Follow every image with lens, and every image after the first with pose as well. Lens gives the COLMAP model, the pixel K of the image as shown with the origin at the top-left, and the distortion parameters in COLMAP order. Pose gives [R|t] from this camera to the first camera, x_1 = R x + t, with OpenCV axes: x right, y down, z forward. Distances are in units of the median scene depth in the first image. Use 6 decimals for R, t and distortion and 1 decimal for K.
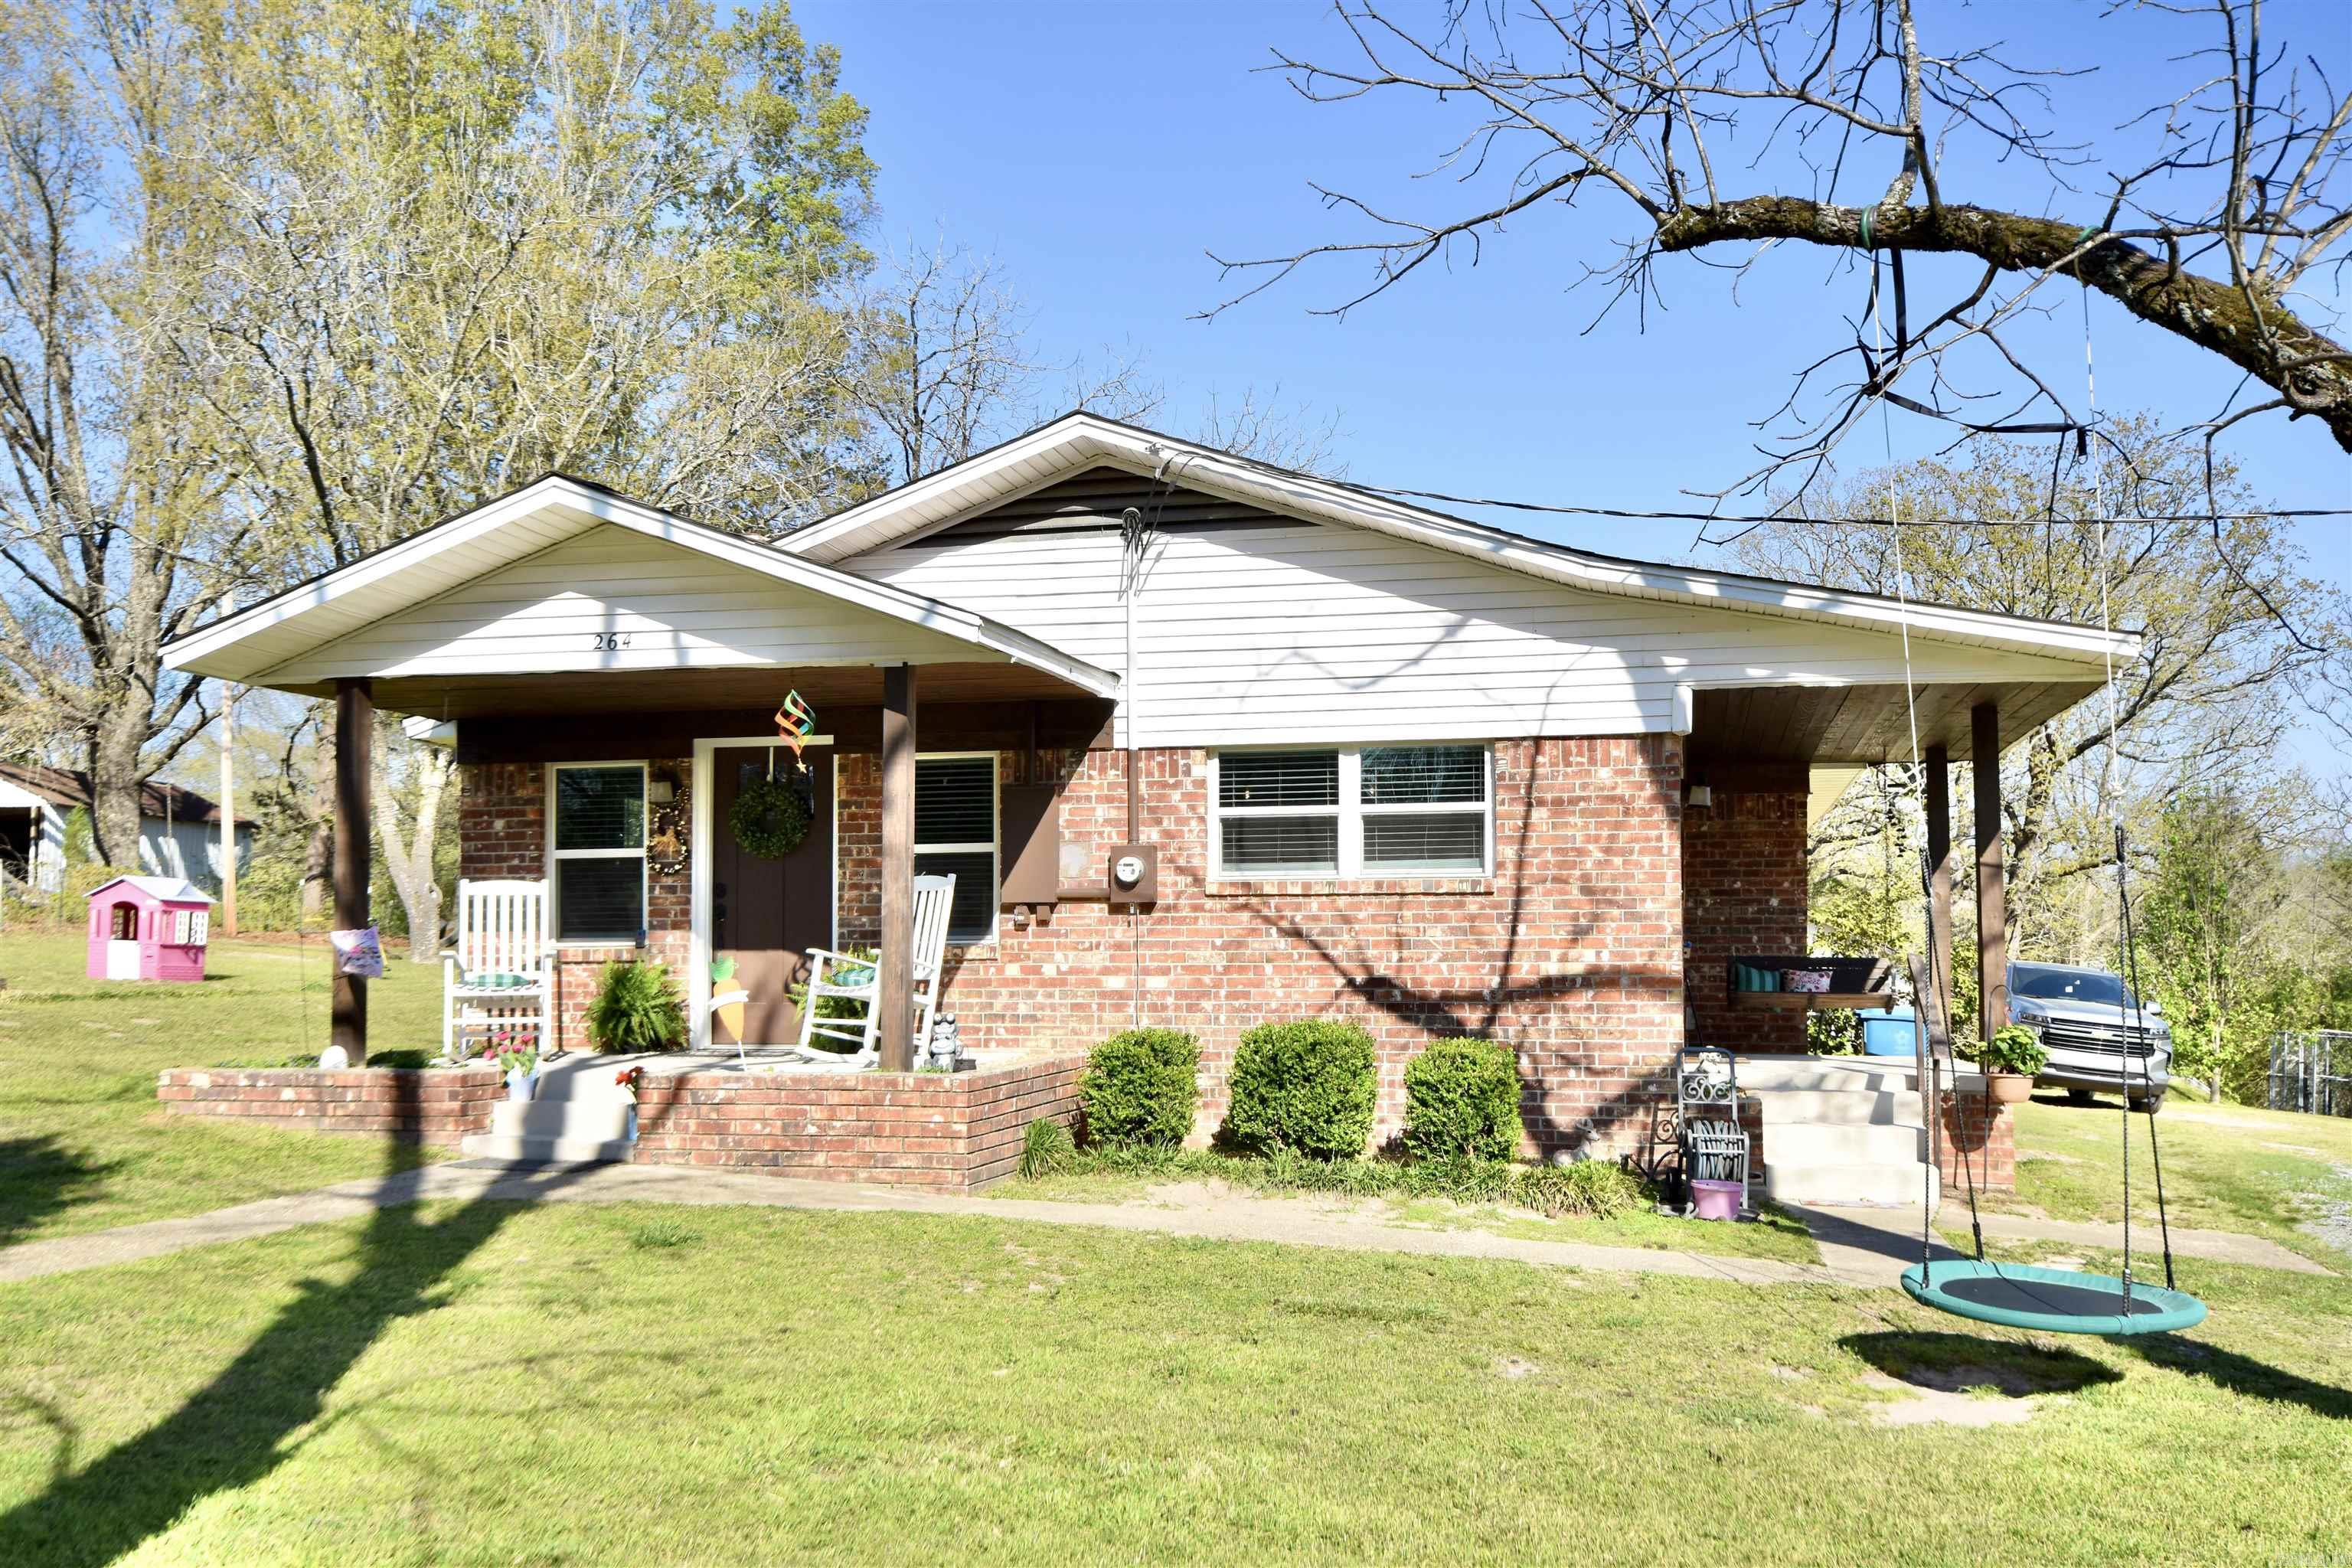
lens RADIAL K [[1943.4, 0, 1174.9], [0, 1943.4, 909.3], [0, 0, 1]] dist [0.047277, -0.000895]
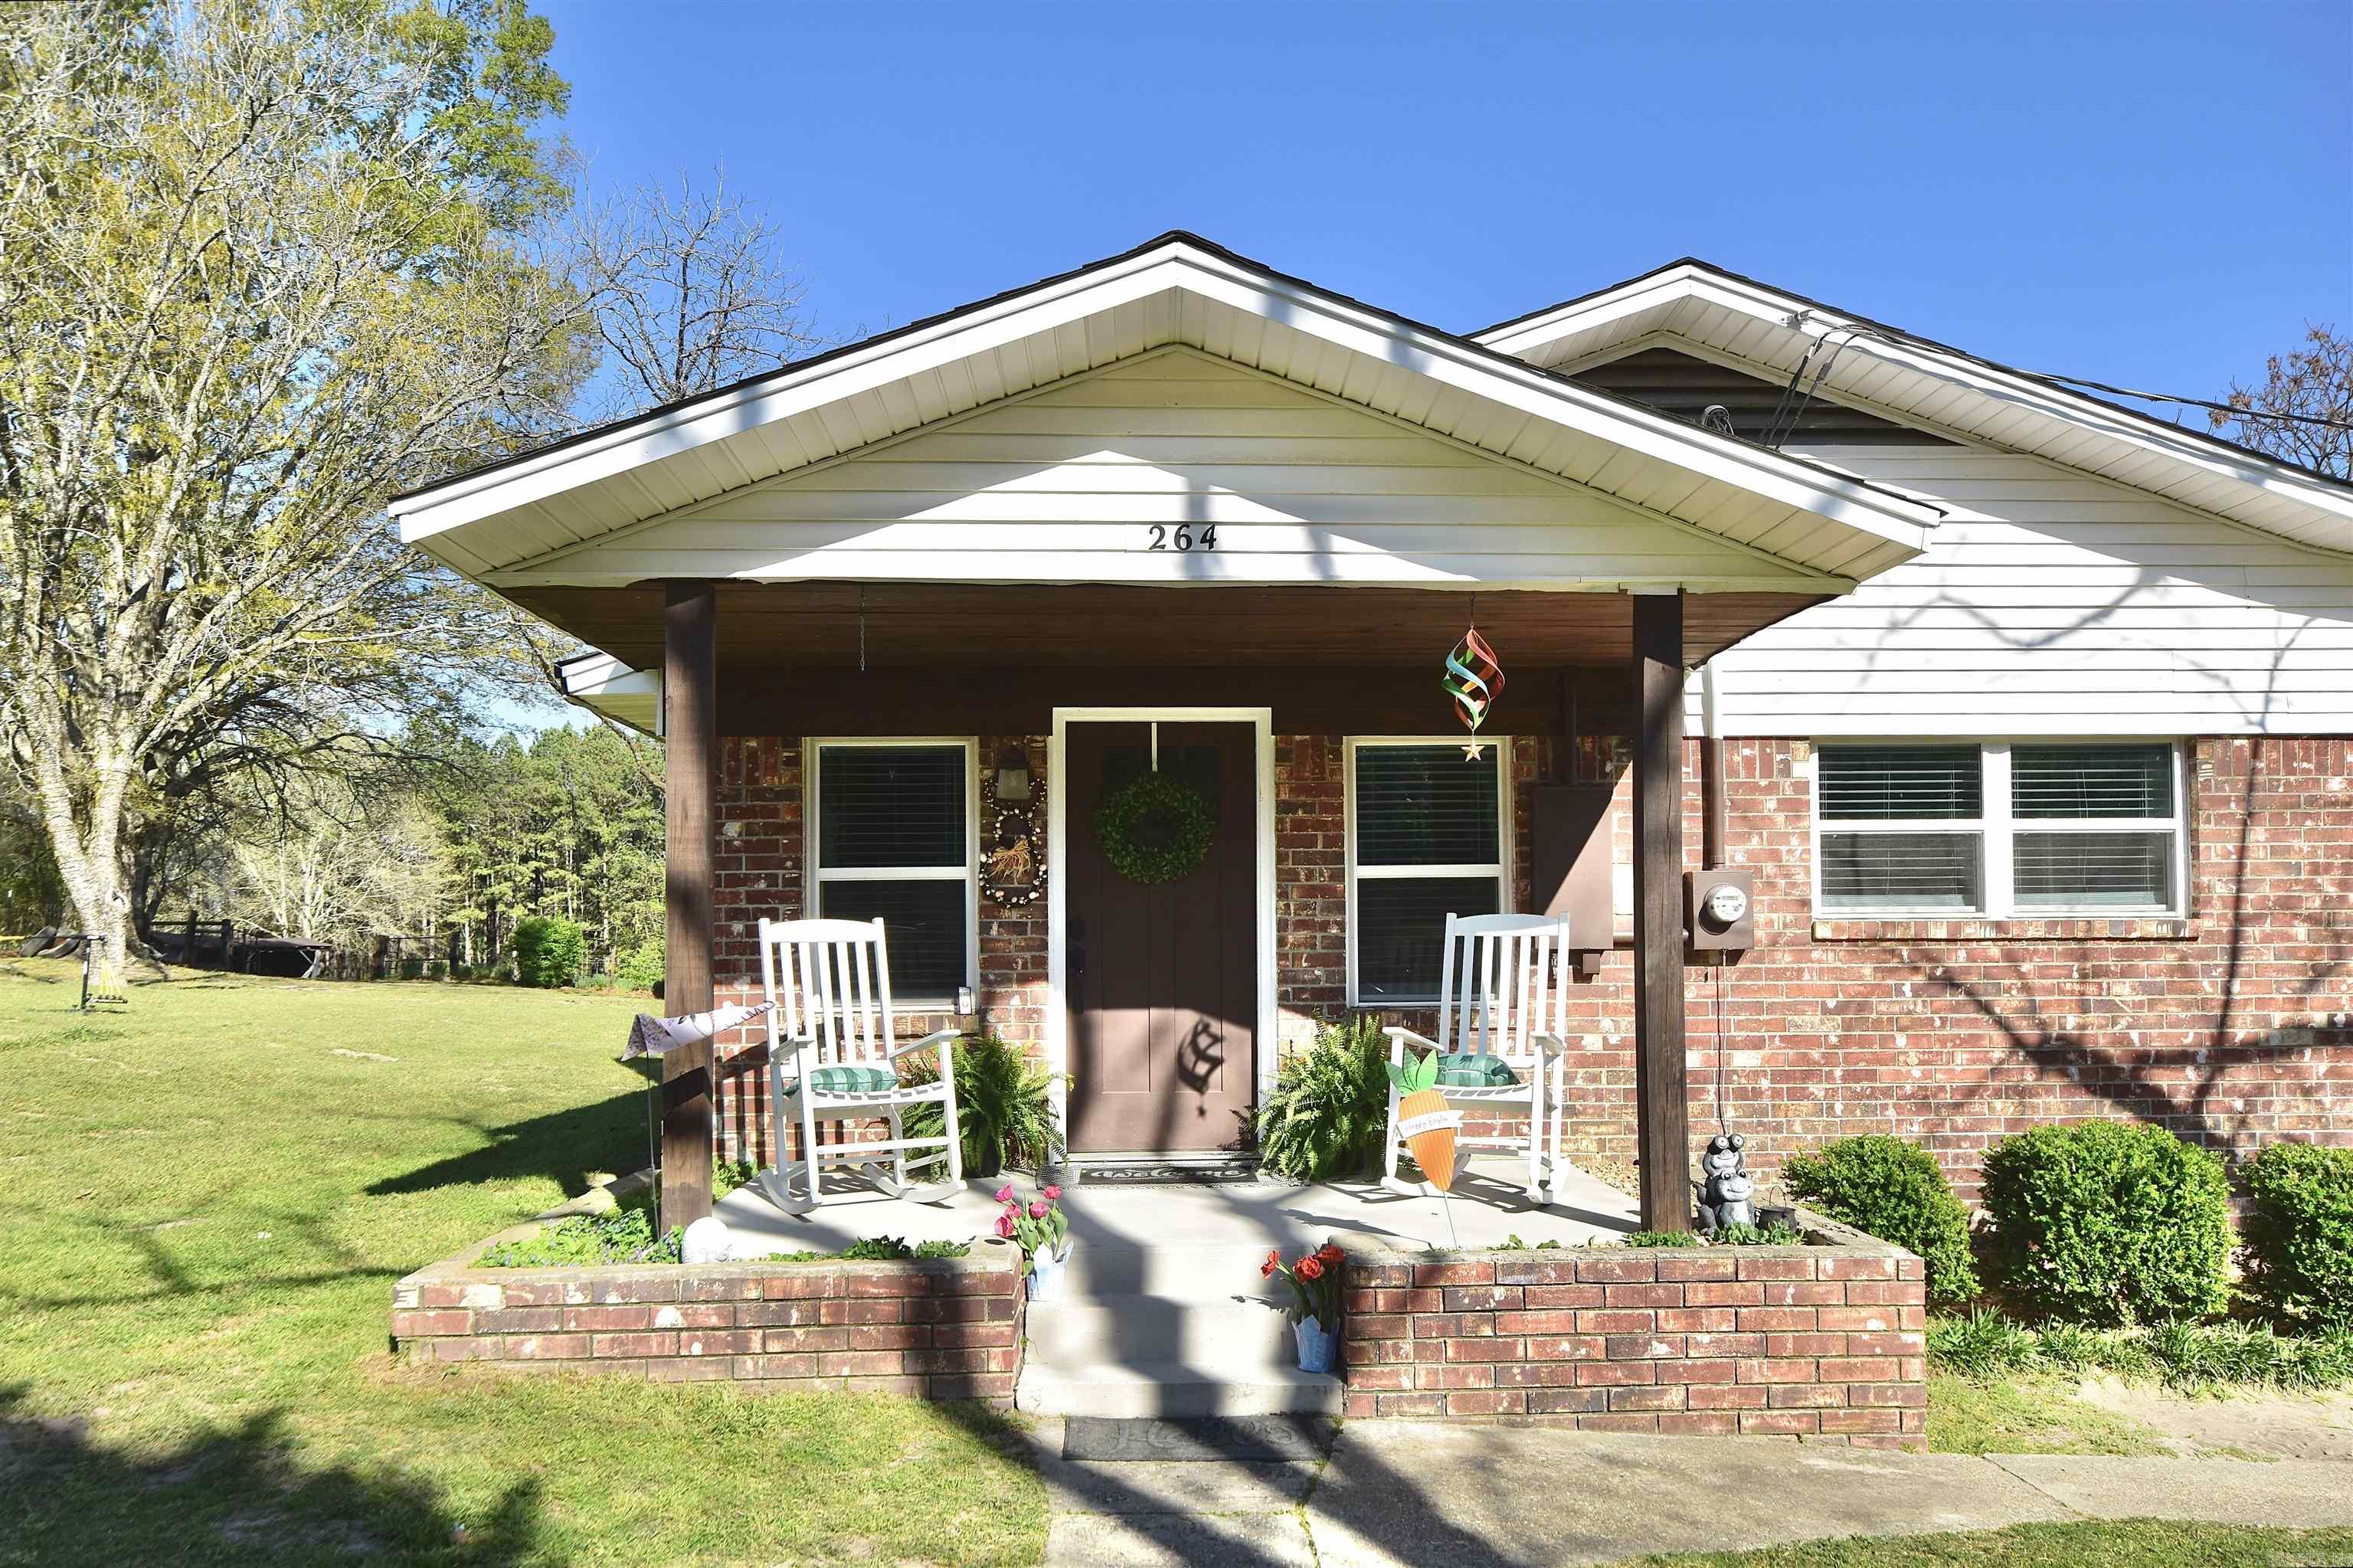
lens RADIAL K [[1763.7, 0, 1176.6], [0, 1763.7, 888.7], [0, 0, 1]] dist [0.040599, -0.019607]
pose [[0.963354, 0.004385, 0.268197, -0.394602], [-0.002483, 0.999969, -0.007430, -0.020787], [-0.268222, 0.006492, 0.963335, 0.419660]]
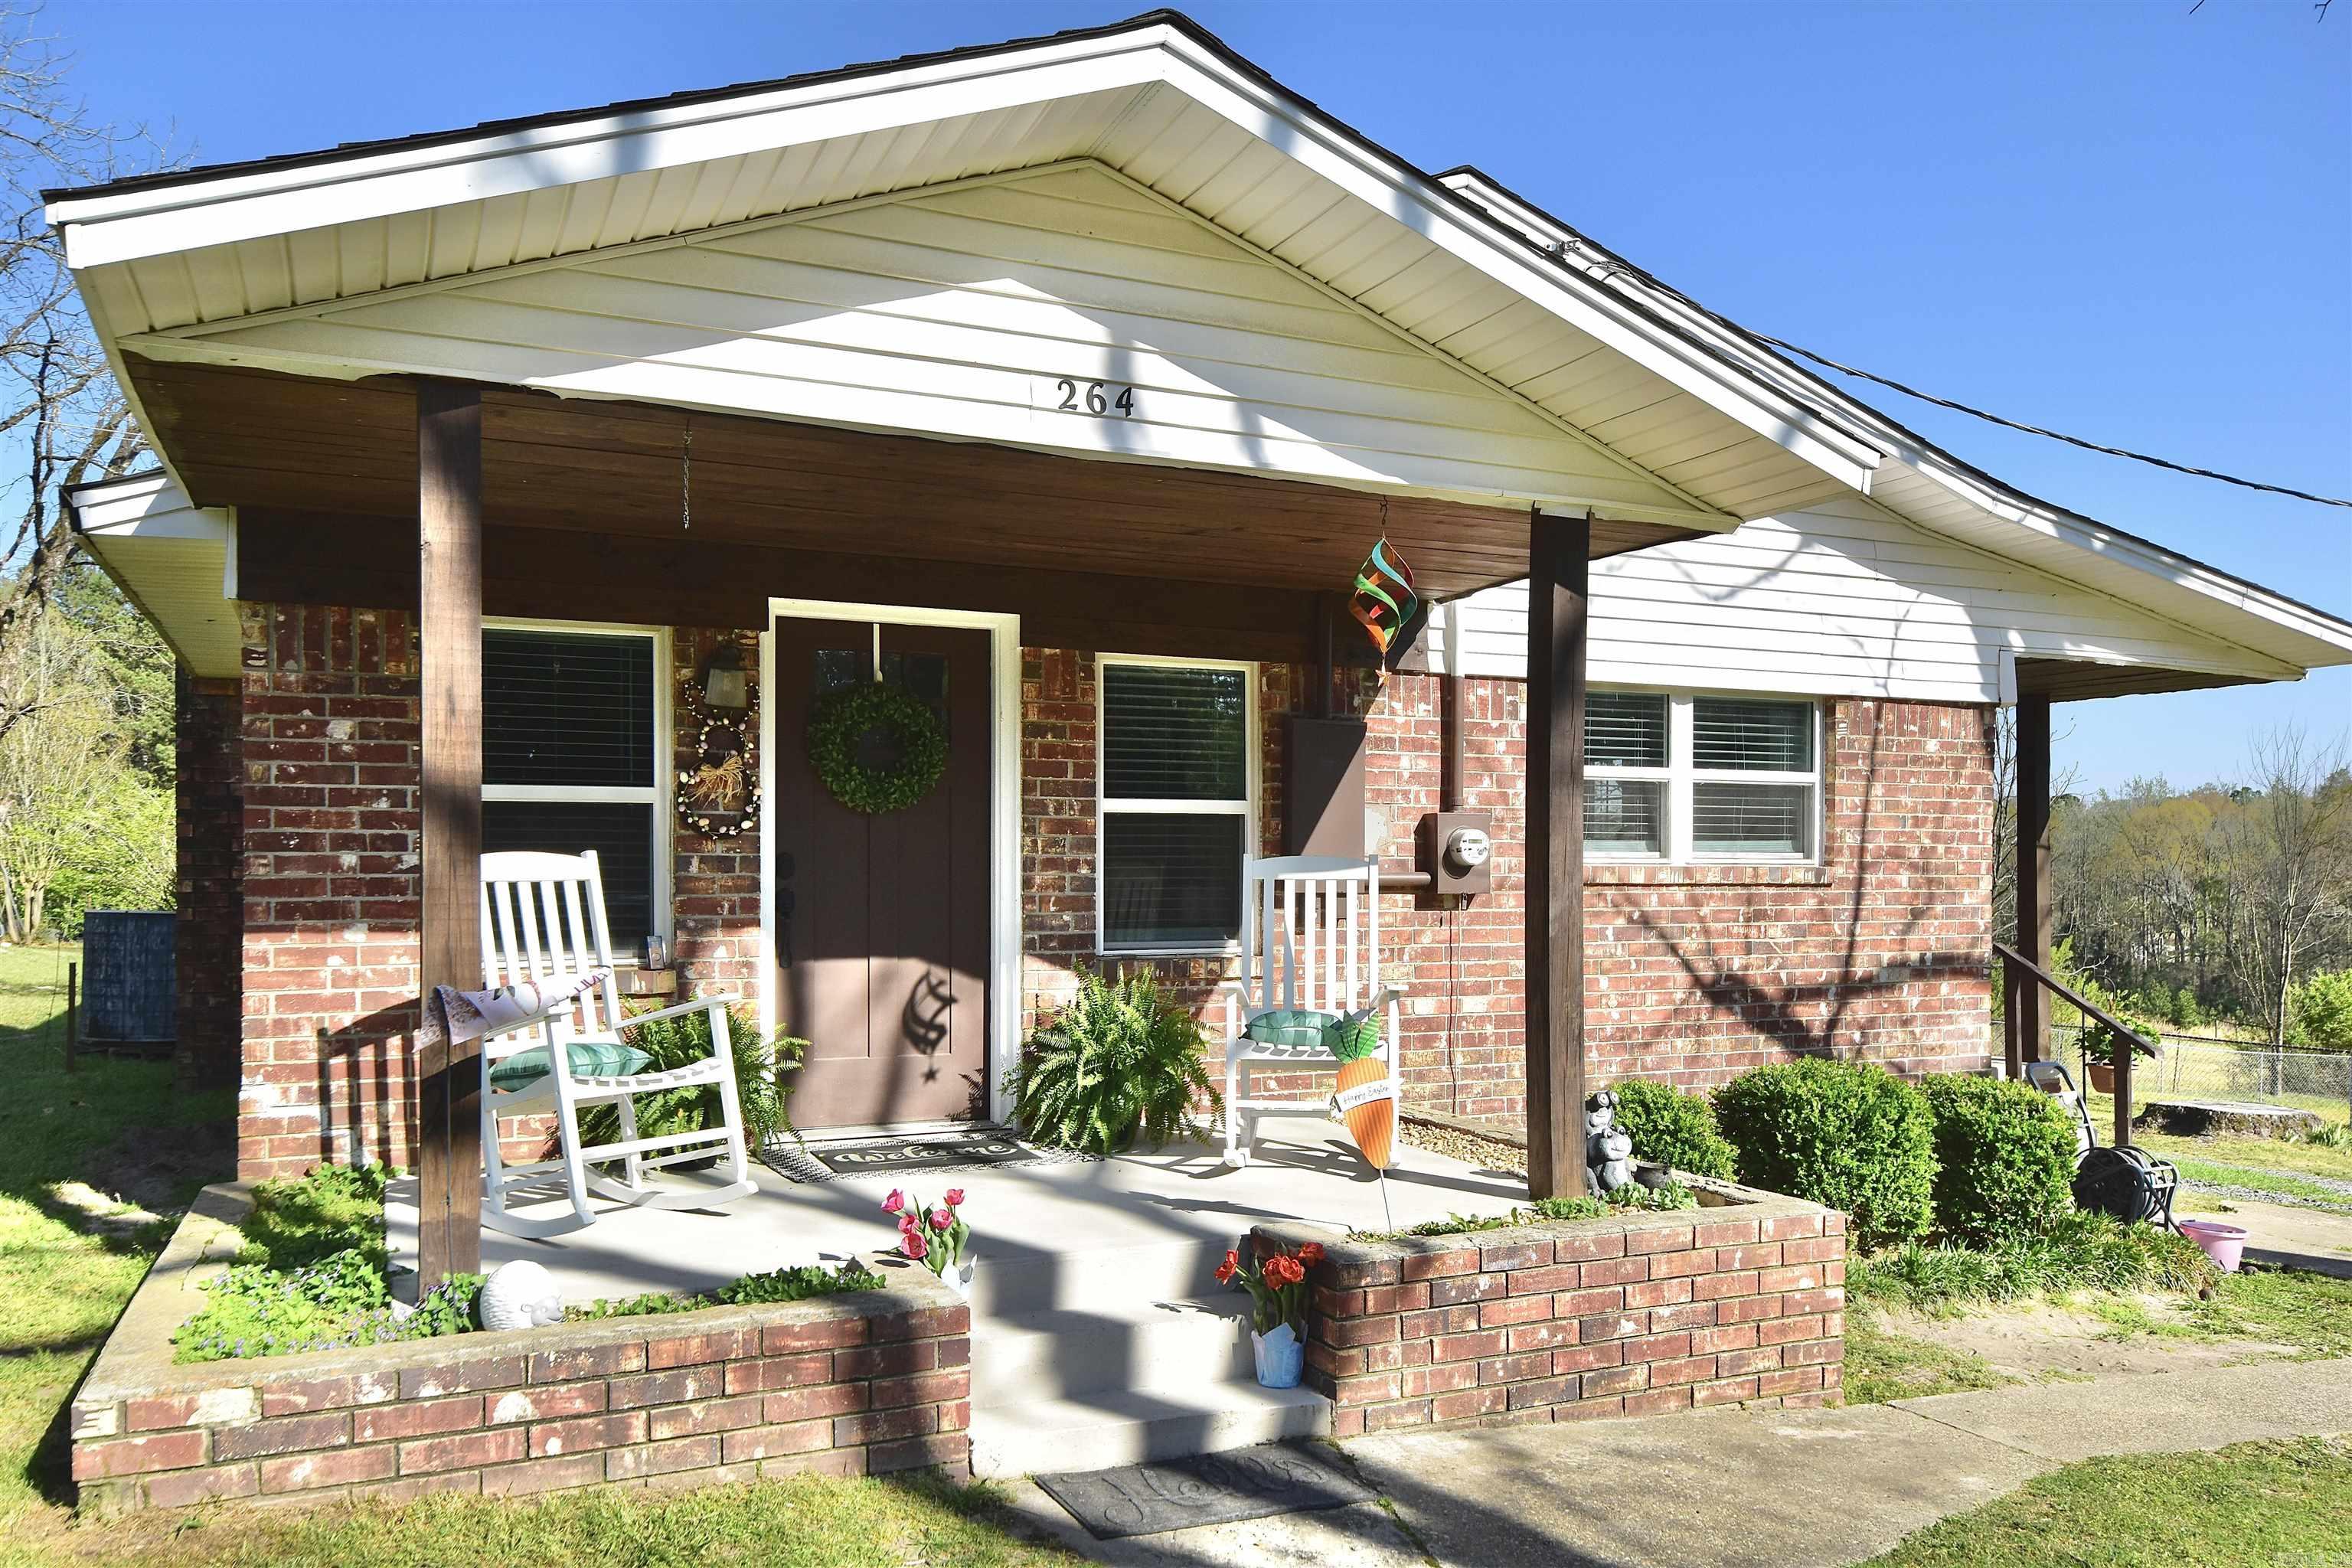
lens RADIAL K [[1762.9, 0, 1176.1], [0, 1762.9, 888.7], [0, 0, 1]] dist [0.040599, -0.019607]
pose [[0.793456, -0.001305, 0.608626, -0.494621], [-0.019886, 0.999408, 0.028068, -0.021300], [-0.608302, -0.034374, 0.792961, 0.554635]]
